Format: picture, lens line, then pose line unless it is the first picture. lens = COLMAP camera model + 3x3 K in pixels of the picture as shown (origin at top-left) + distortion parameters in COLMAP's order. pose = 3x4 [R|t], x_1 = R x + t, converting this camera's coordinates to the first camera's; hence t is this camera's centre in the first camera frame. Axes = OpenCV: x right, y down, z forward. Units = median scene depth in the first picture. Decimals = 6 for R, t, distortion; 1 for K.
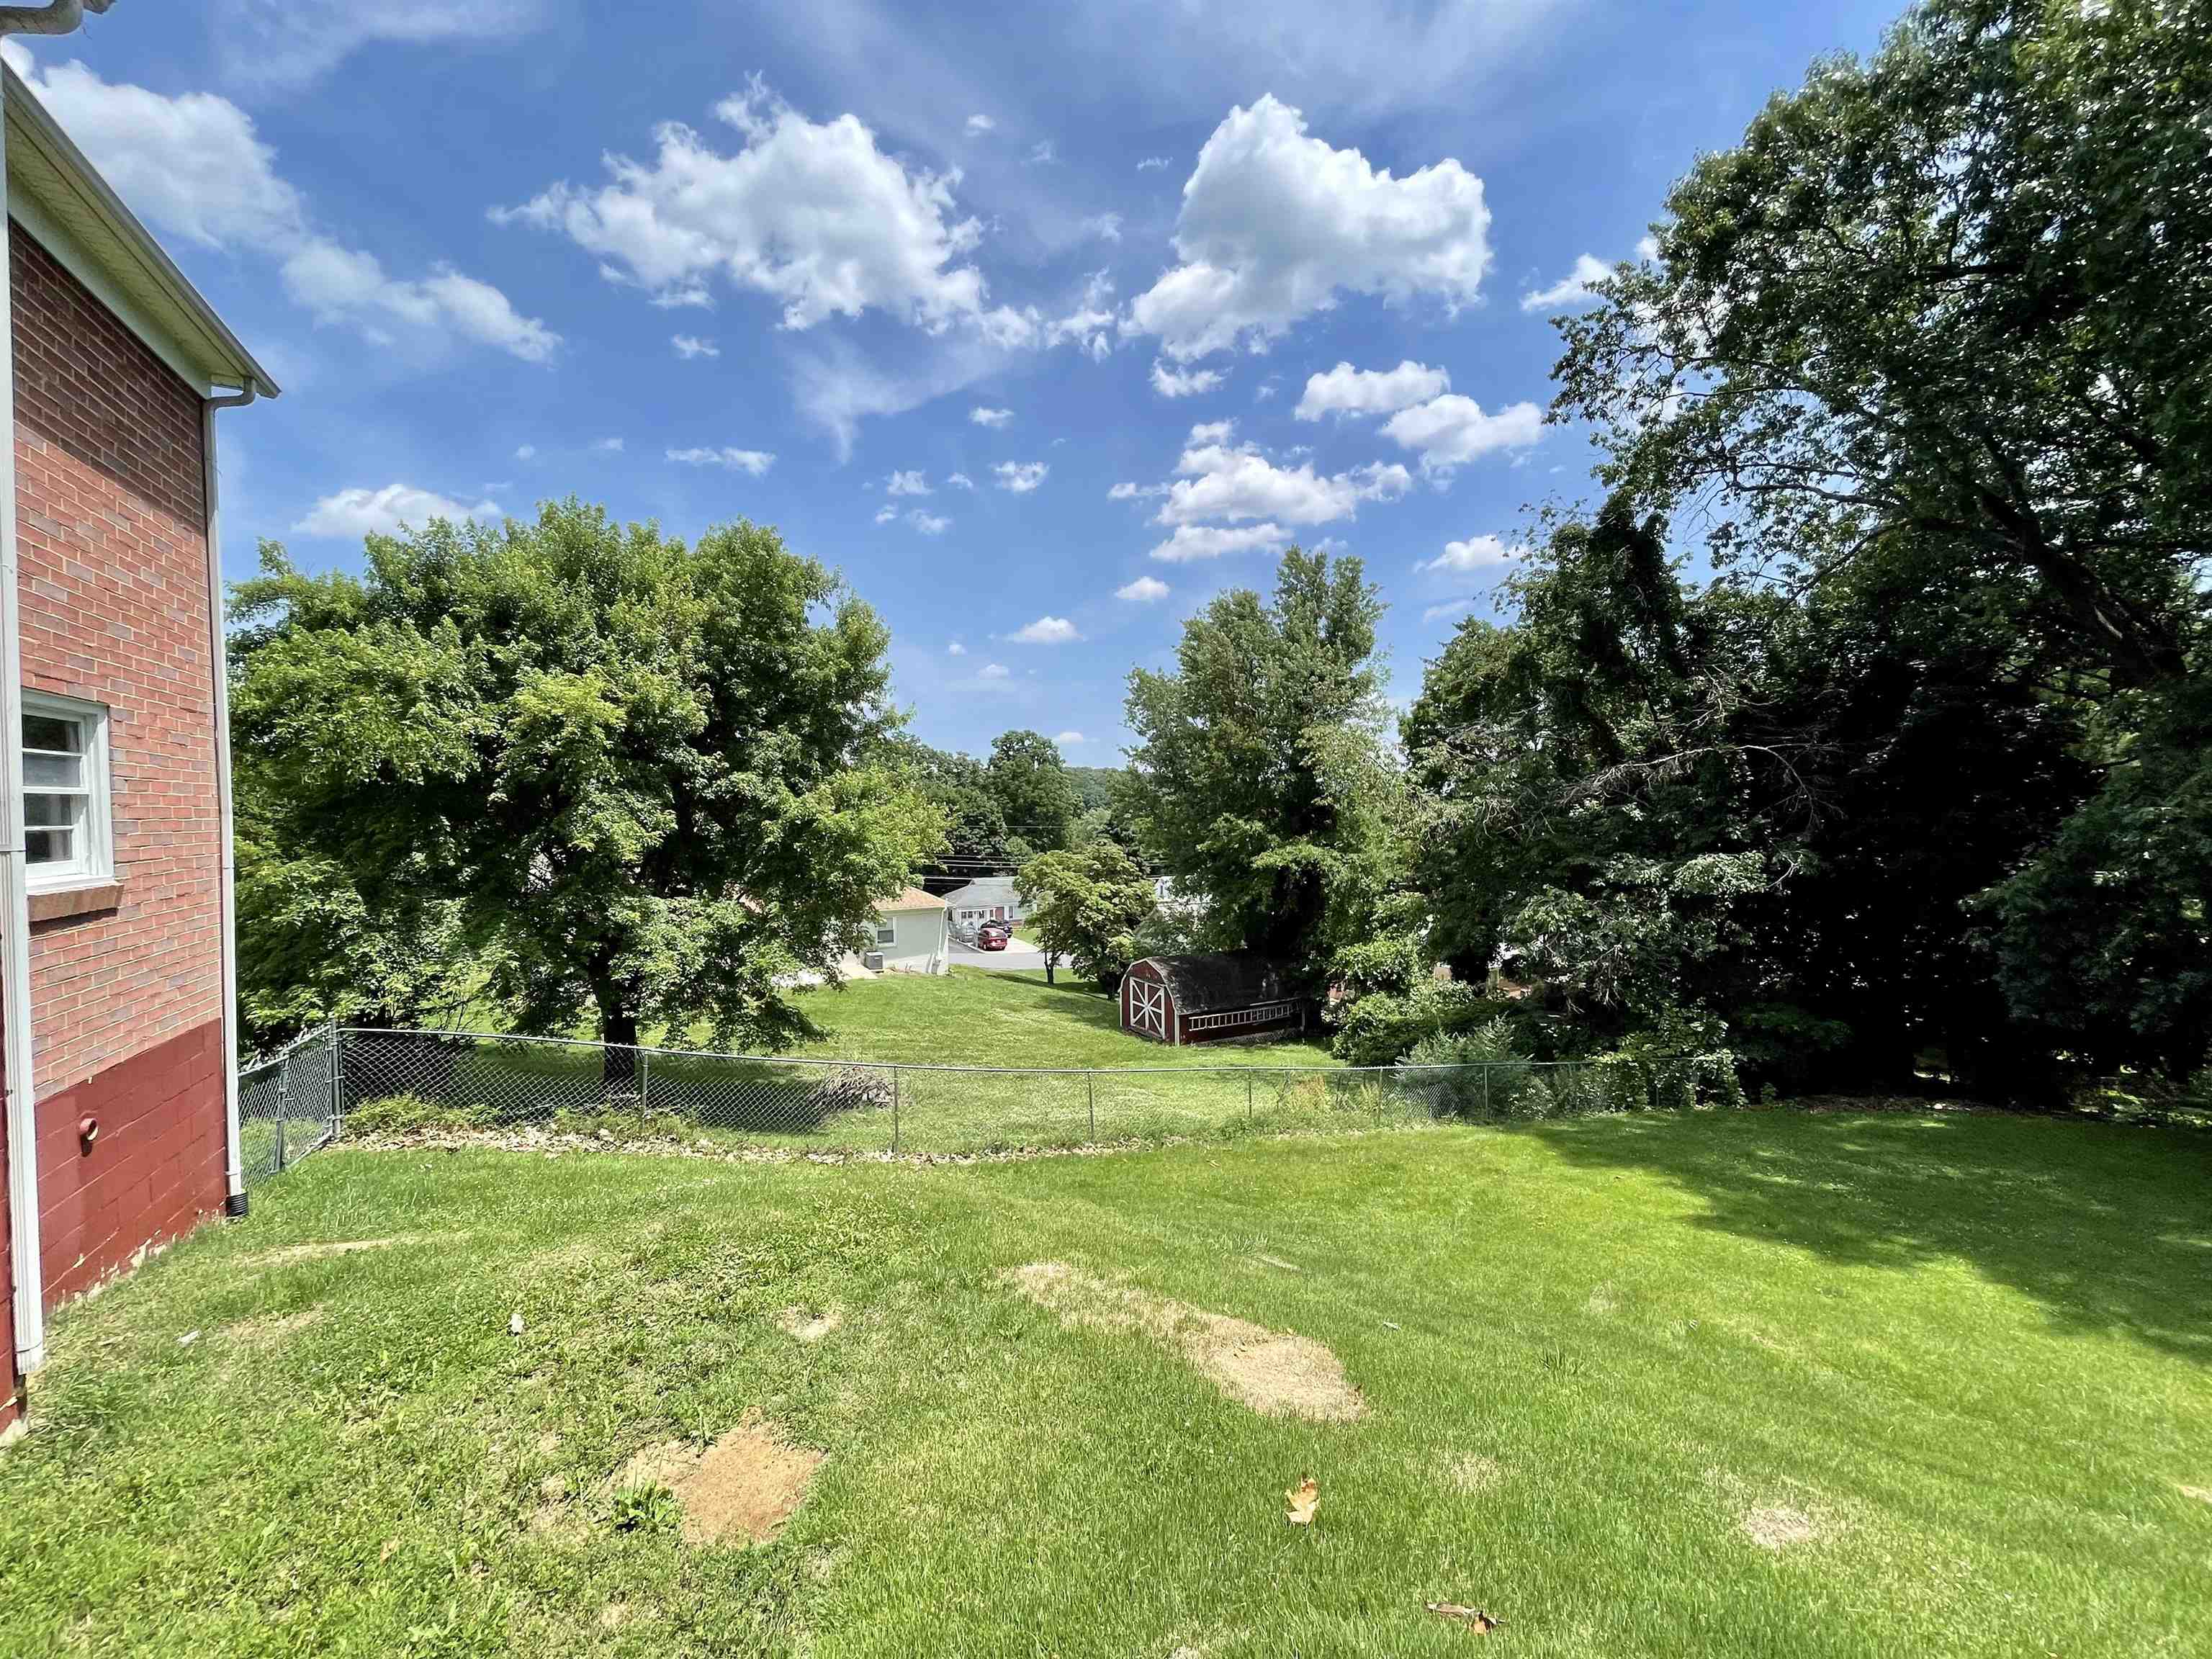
lens RADIAL K [[889.5, 0, 1105.7], [0, 889.5, 825.1], [0, 0, 1]] dist [-0.005508, 0.001485]
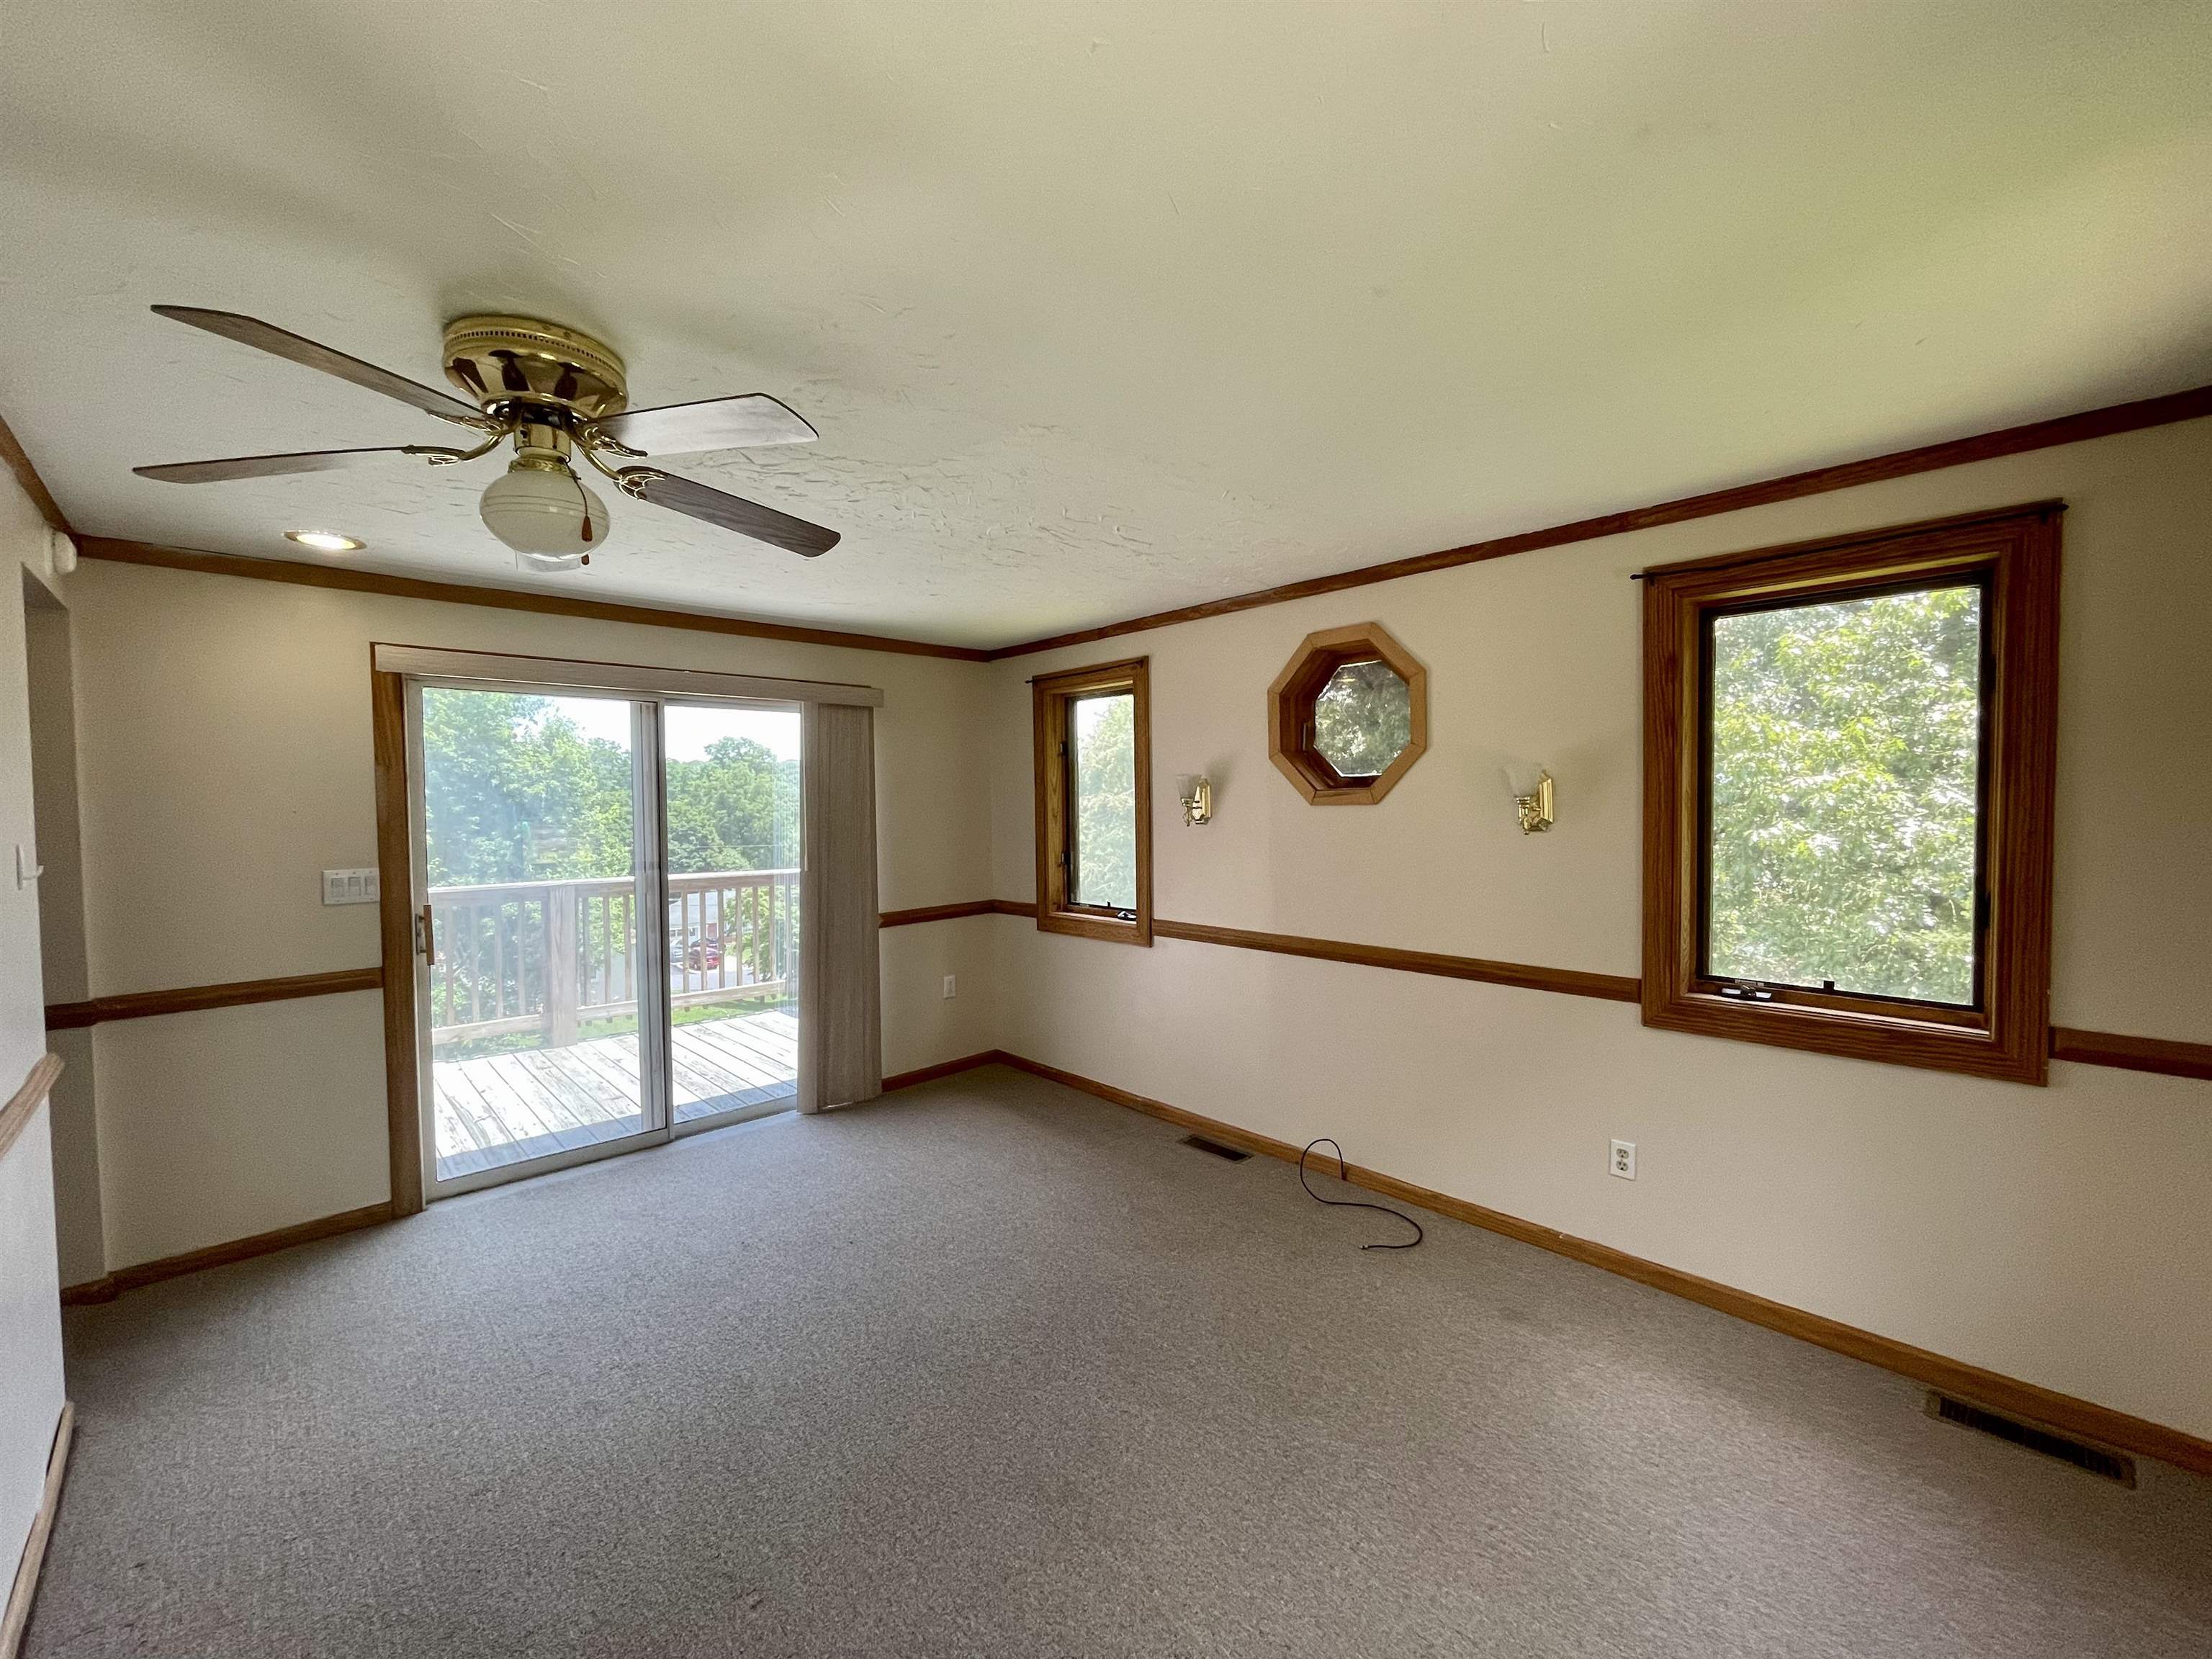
lens RADIAL K [[889.5, 0, 1113.2], [0, 889.5, 828.3], [0, 0, 1]] dist [-0.005508, 0.001485]
pose [[0.955532, -0.007555, 0.294792, 0.077487], [0.002913, 0.999865, 0.016182, -0.130407], [-0.294874, -0.014604, 0.955425, -0.377464]]
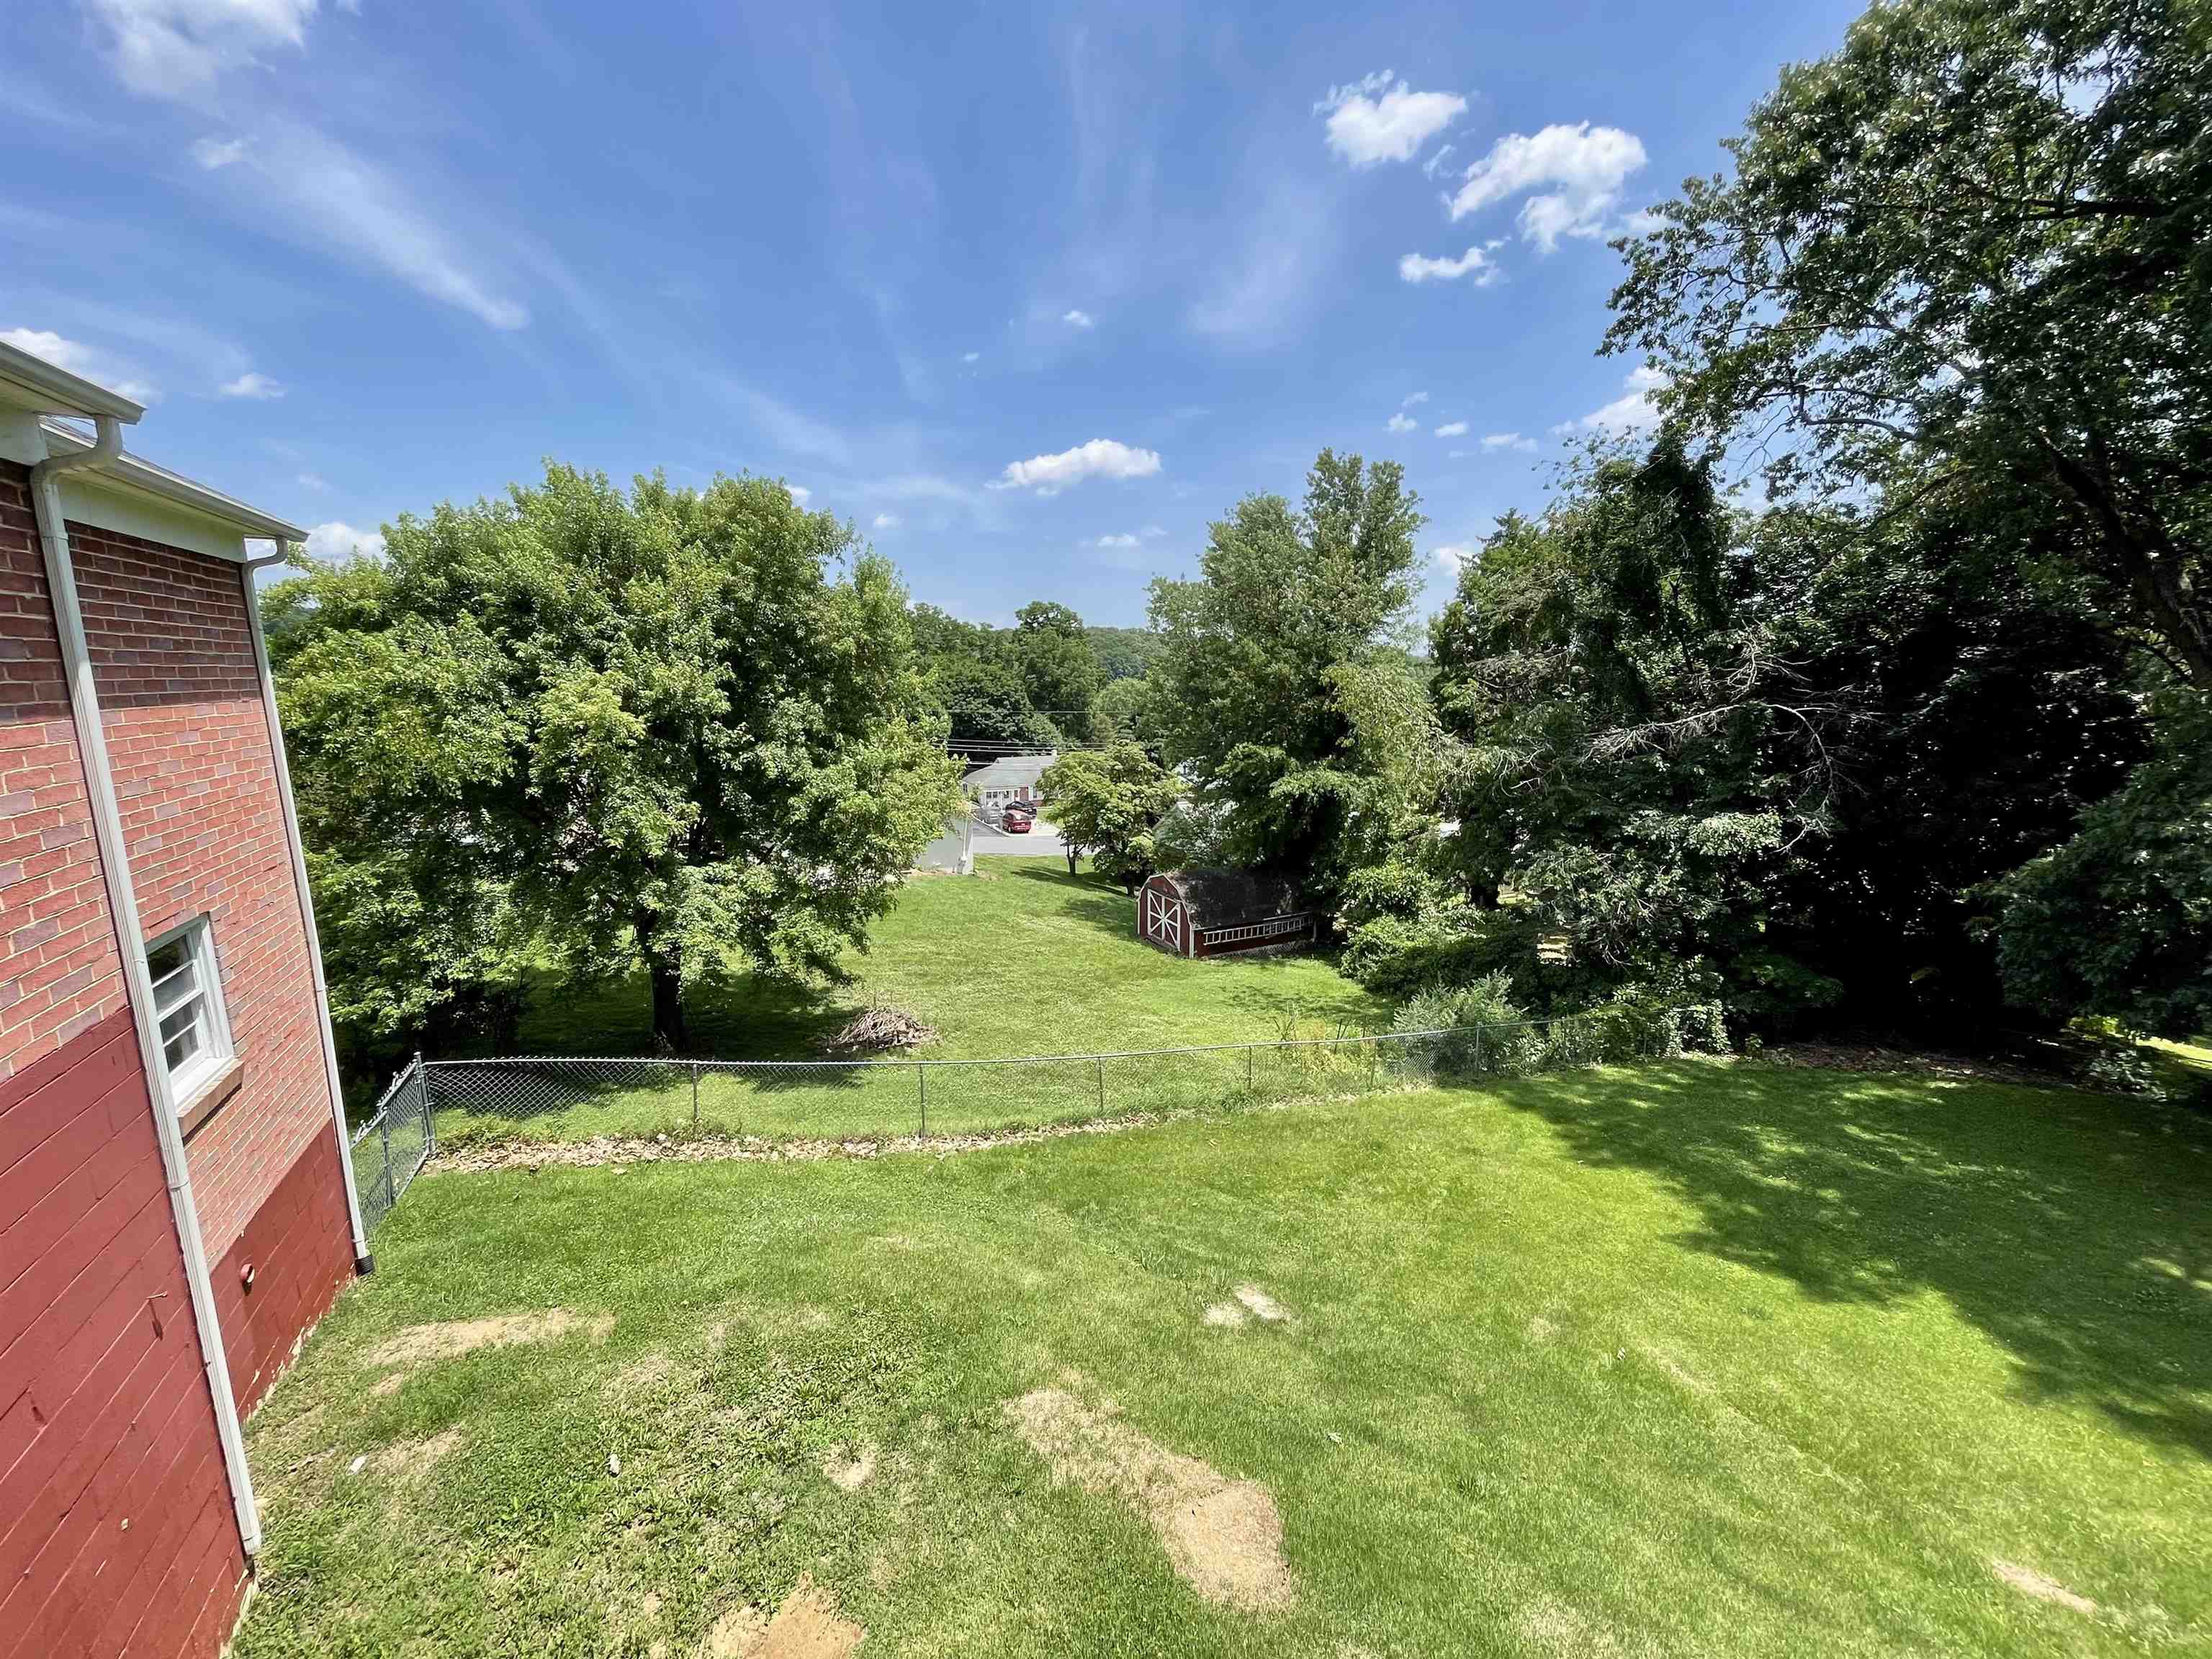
lens RADIAL K [[889.5, 0, 1106.0], [0, 889.5, 822.2], [0, 0, 1]] dist [-0.005508, 0.001485]
pose [[0.999539, 0.014058, -0.026924, 0.010545], [-0.009680, 0.987658, 0.156327, -0.126194], [0.028789, -0.155994, 0.987338, -0.015613]]
